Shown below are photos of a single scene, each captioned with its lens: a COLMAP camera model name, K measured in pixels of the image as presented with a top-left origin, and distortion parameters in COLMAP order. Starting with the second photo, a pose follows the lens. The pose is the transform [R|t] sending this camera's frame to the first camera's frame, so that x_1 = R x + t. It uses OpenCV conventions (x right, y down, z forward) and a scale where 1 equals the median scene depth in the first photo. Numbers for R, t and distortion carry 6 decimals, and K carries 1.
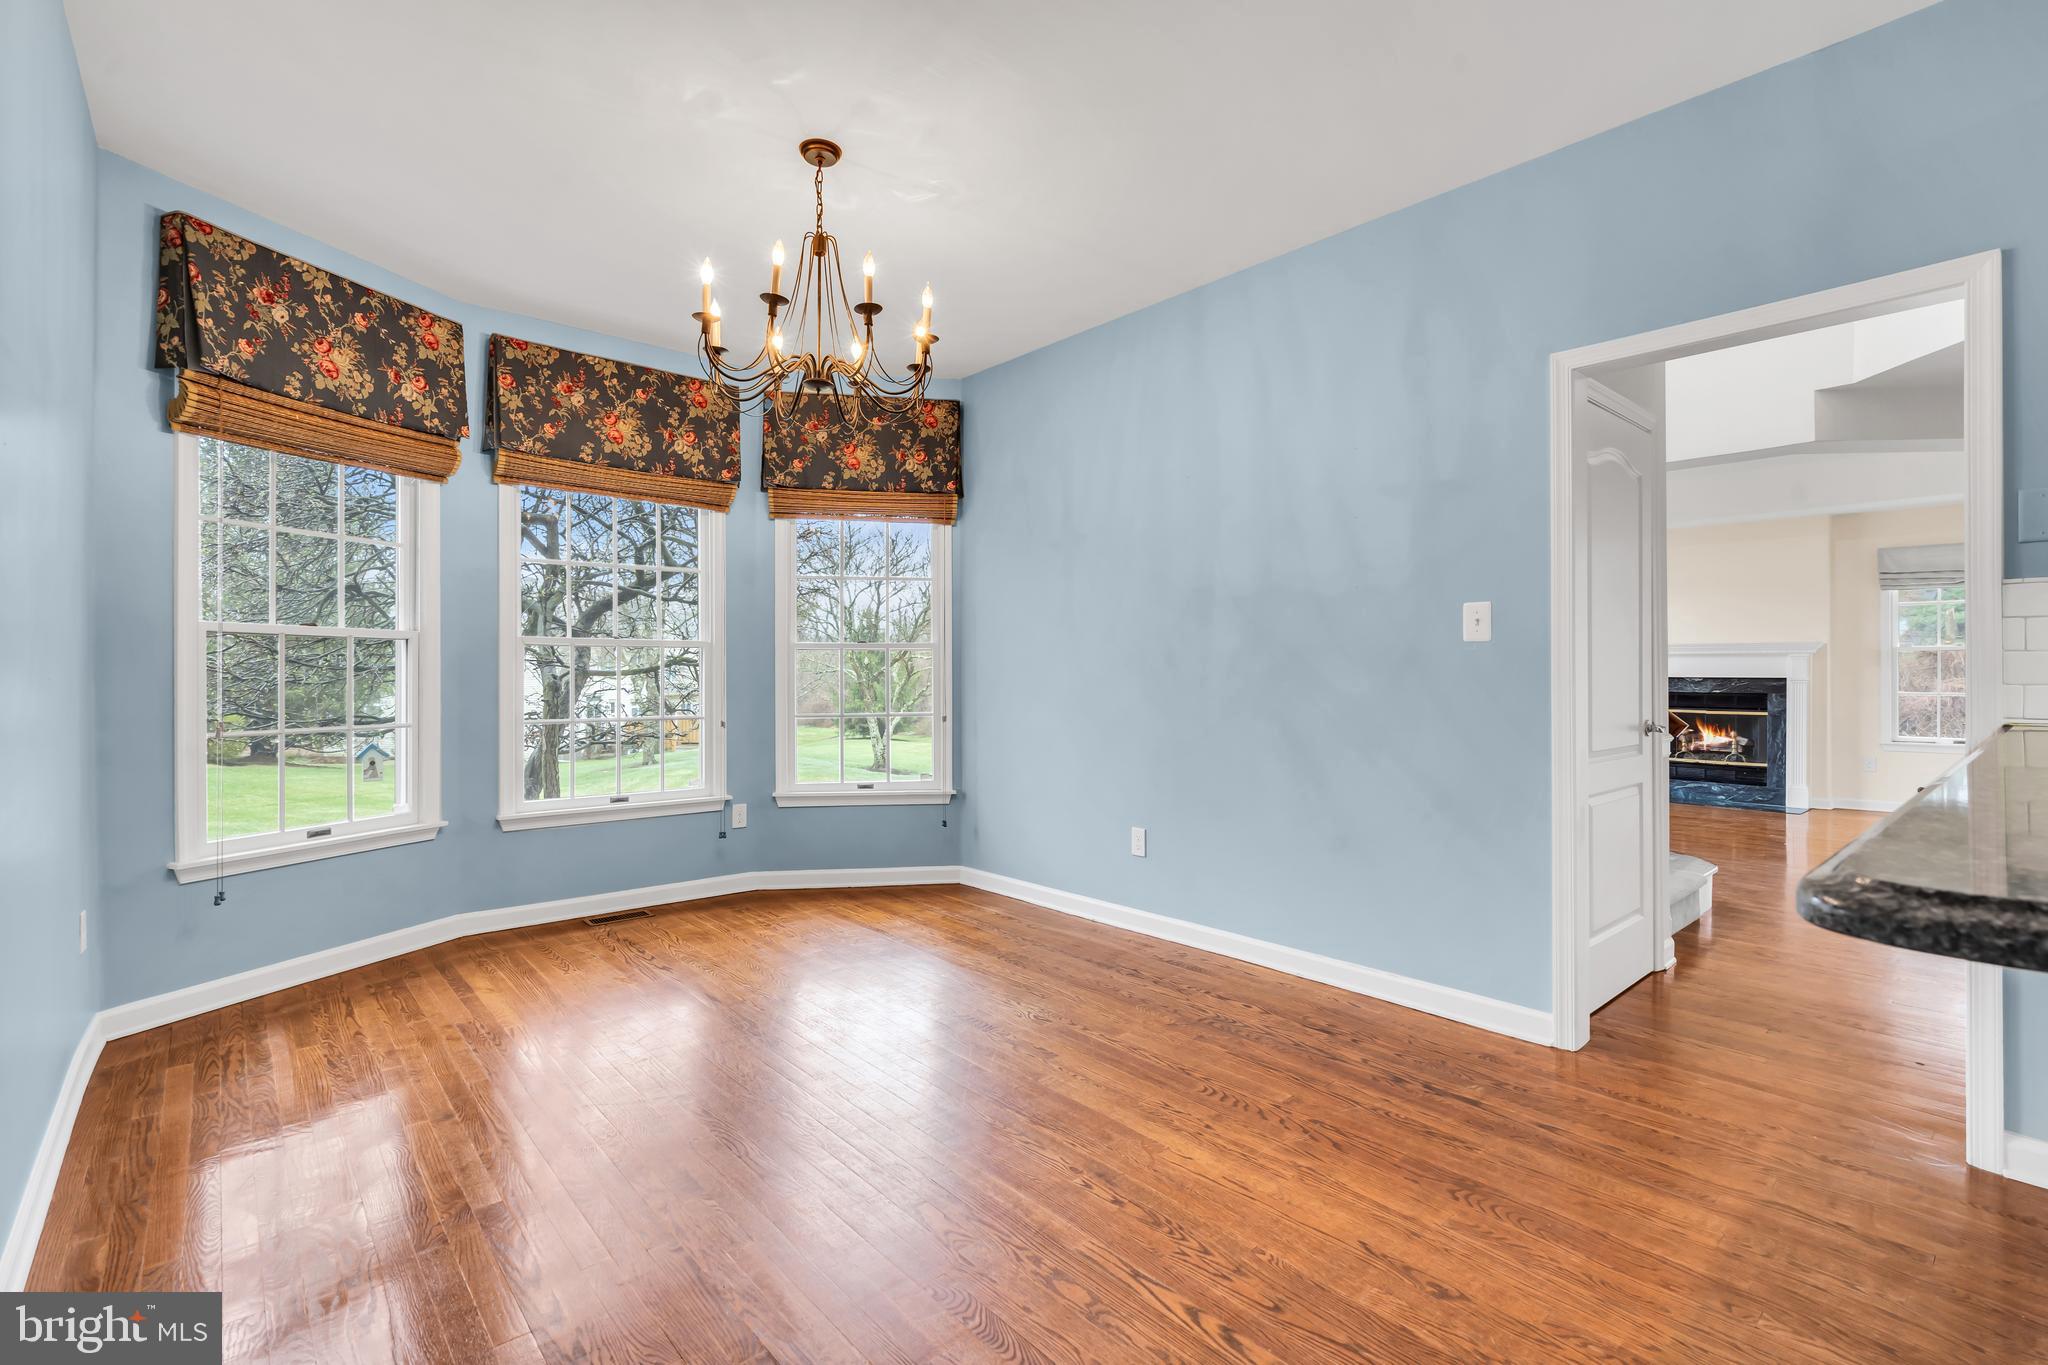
lens RADIAL K [[929.9, 0, 1025.9], [0, 929.9, 671.5], [0, 0, 1]] dist [-0.007928, 0.002965]
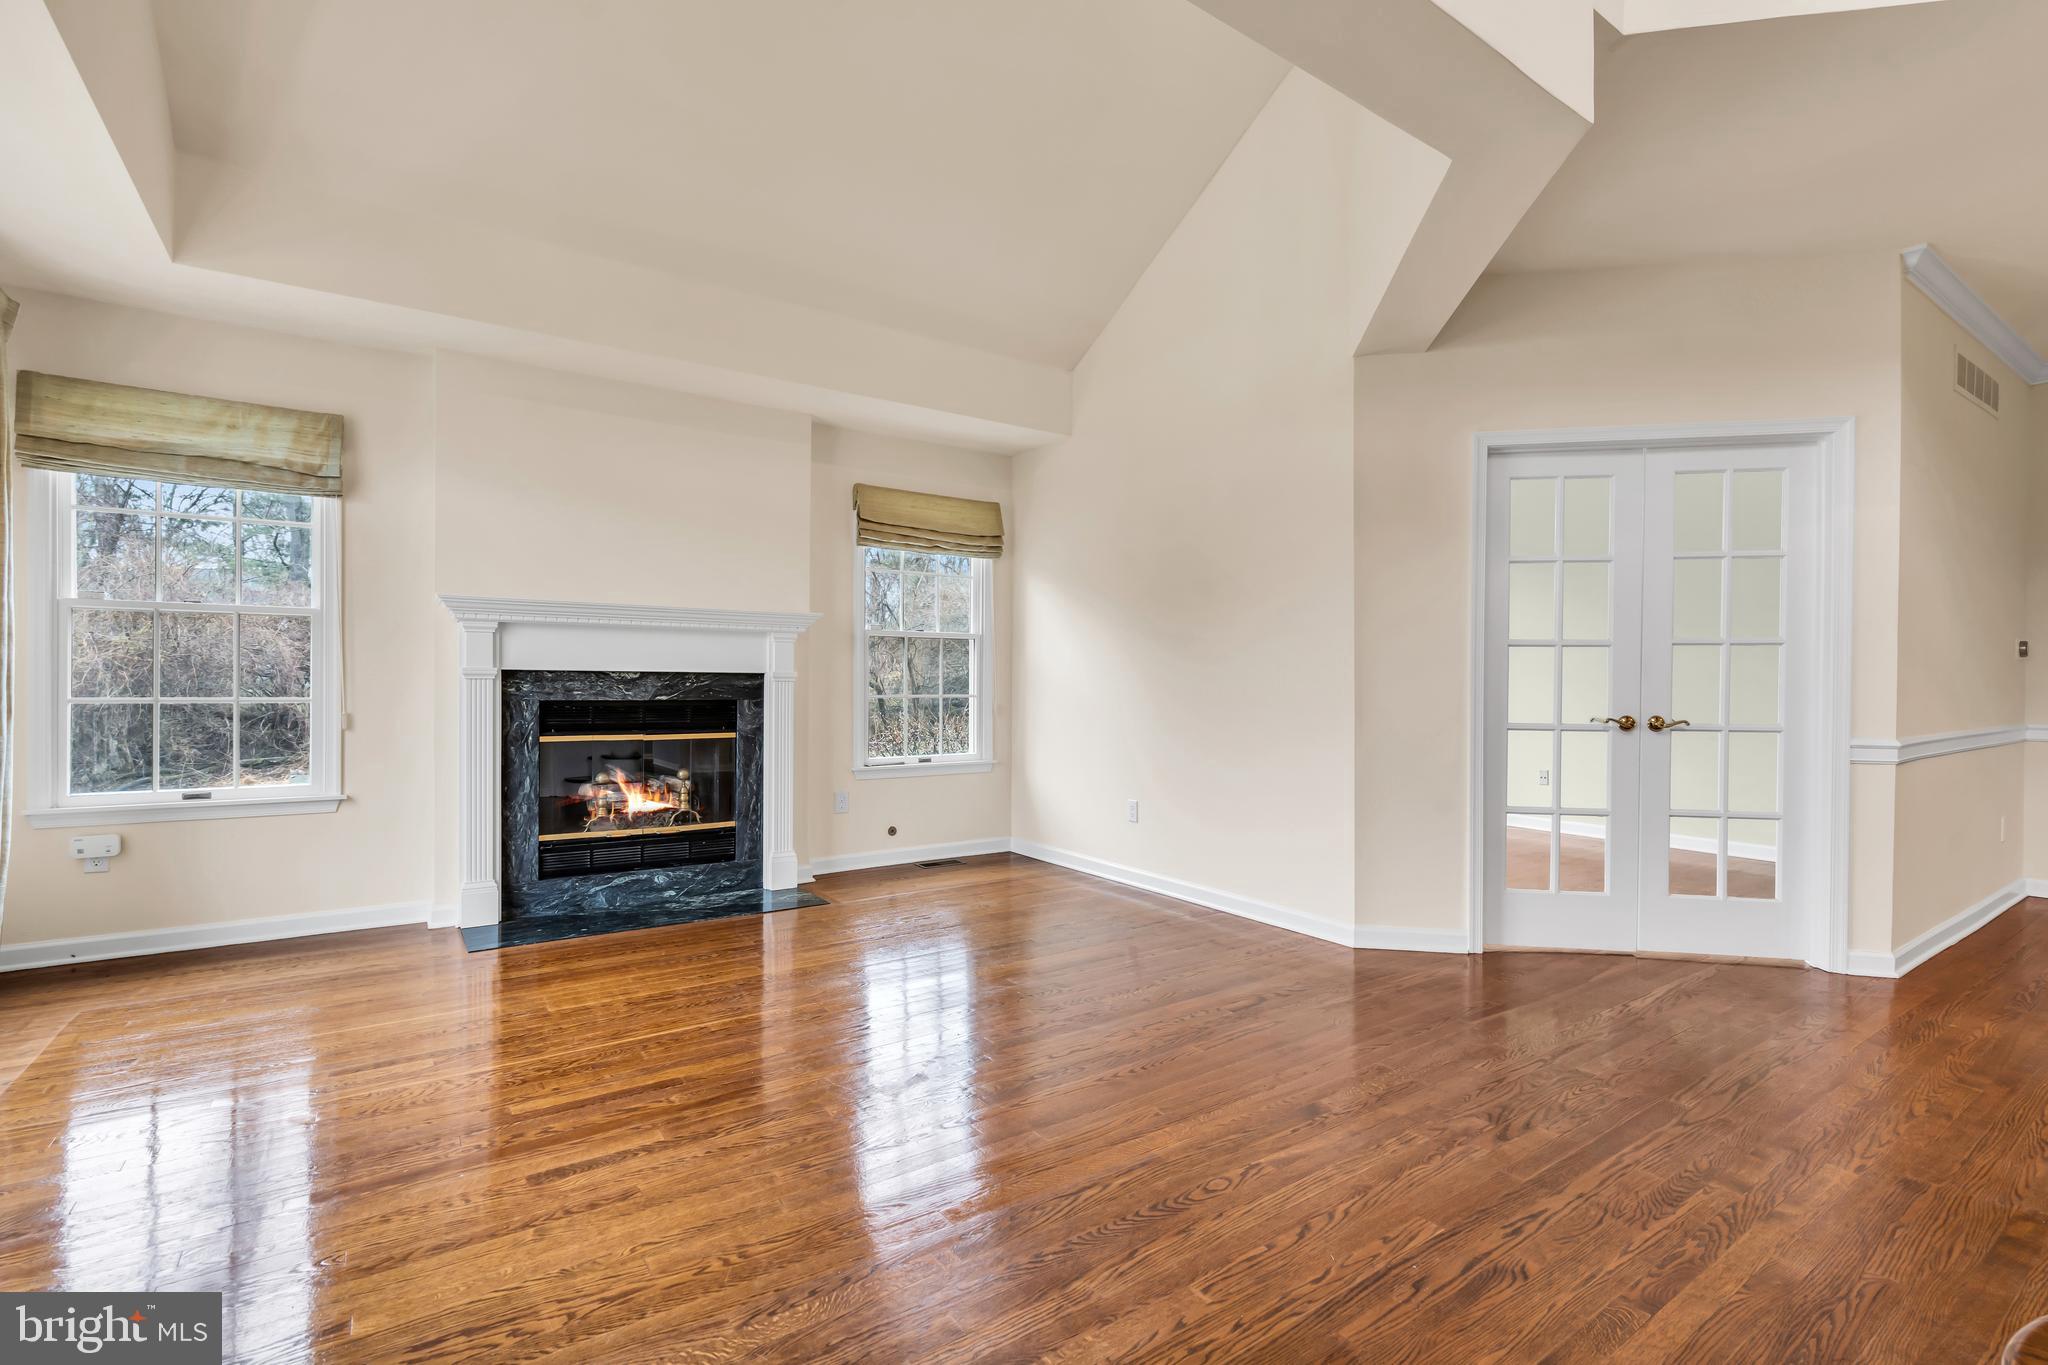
lens RADIAL K [[929.9, 0, 1029.2], [0, 929.9, 681.9], [0, 0, 1]] dist [-0.007928, 0.002965]
pose [[0.106562, -0.004670, 0.994295, 0.456663], [-0.008600, 0.999947, 0.005619, 0.014408], [-0.994269, -0.009150, 0.106516, 1.428126]]
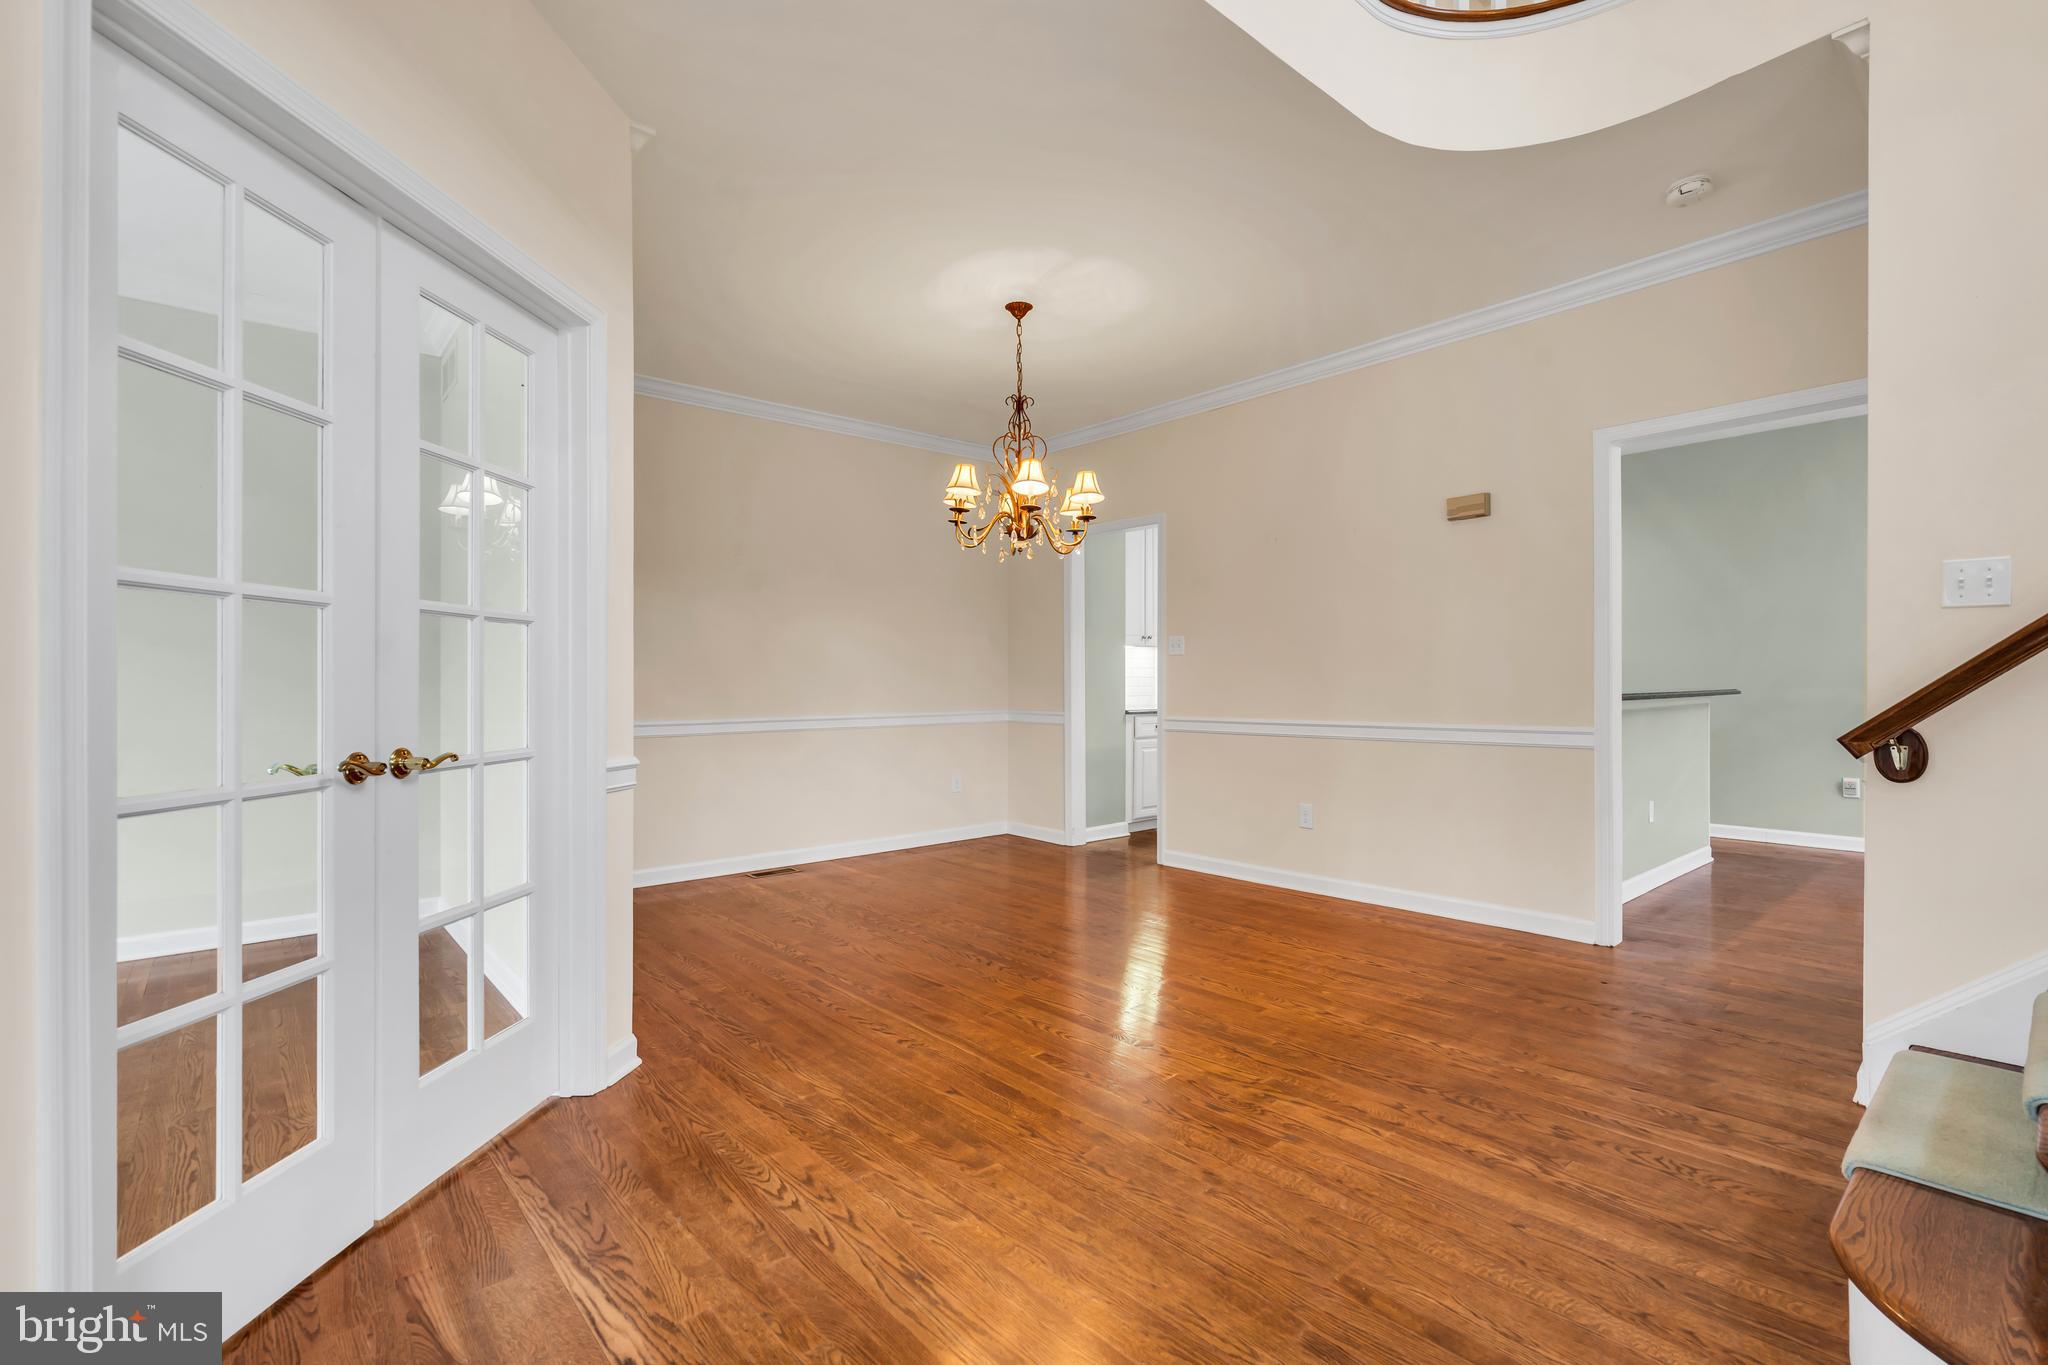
lens RADIAL K [[929.9, 0, 1025.0], [0, 929.9, 681.2], [0, 0, 1]] dist [-0.007928, 0.002965]
pose [[-0.999981, 0.003392, 0.005146, 1.073118], [0.003374, 0.999988, -0.003420, 0.016153], [-0.005158, -0.003403, -0.999981, 1.382814]]
